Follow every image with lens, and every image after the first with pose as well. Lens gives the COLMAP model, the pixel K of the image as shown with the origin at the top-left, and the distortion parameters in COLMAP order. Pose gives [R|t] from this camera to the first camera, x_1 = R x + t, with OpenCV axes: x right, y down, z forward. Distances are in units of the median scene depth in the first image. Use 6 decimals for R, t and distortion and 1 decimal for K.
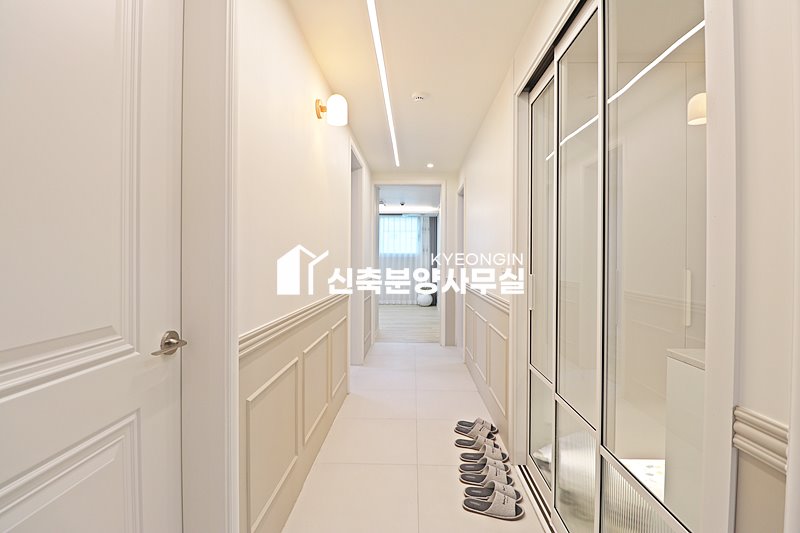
lens RADIAL K [[370.5, 0, 402.6], [0, 370.5, 263.7], [0, 0, 1]] dist [-0.001472, -0.011086]
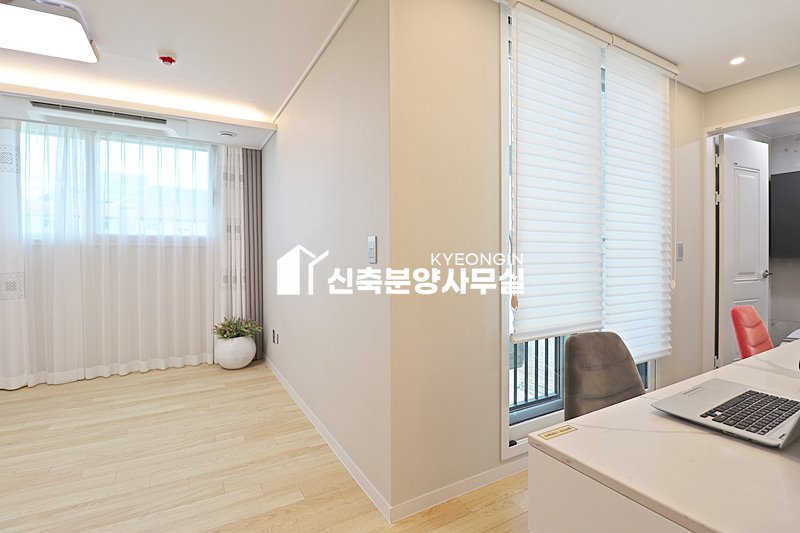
lens RADIAL K [[370.5, 0, 396.8], [0, 370.5, 262.2], [0, 0, 1]] dist [-0.001472, -0.011086]
pose [[0.847932, -0.018422, 0.529785, -0.003060], [0.017353, 0.999825, 0.006992, 0.000580], [-0.529821, 0.003265, 0.848103, 0.551792]]
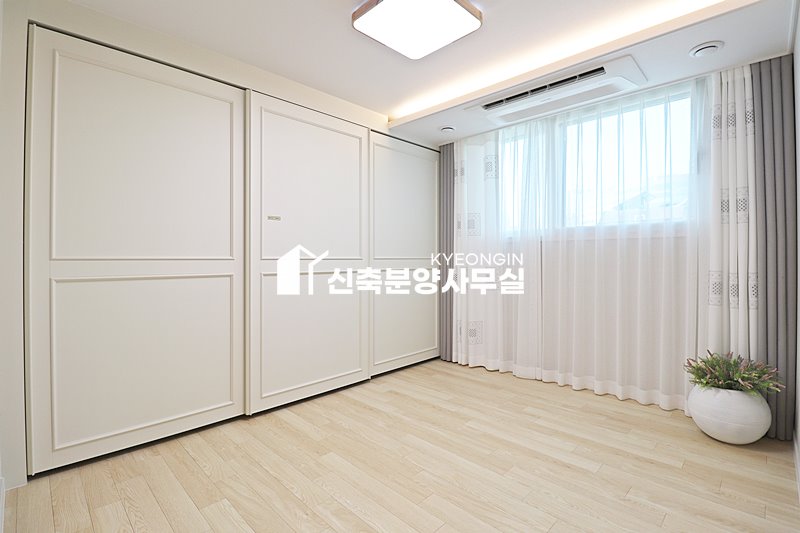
lens RADIAL K [[370.5, 0, 403.7], [0, 370.5, 258.9], [0, 0, 1]] dist [-0.001472, -0.011086]
pose [[0.746469, -0.005841, -0.665395, 0.060076], [-0.008582, 0.999794, -0.018404, 0.005432], [0.665365, 0.019448, 0.746265, 0.668298]]
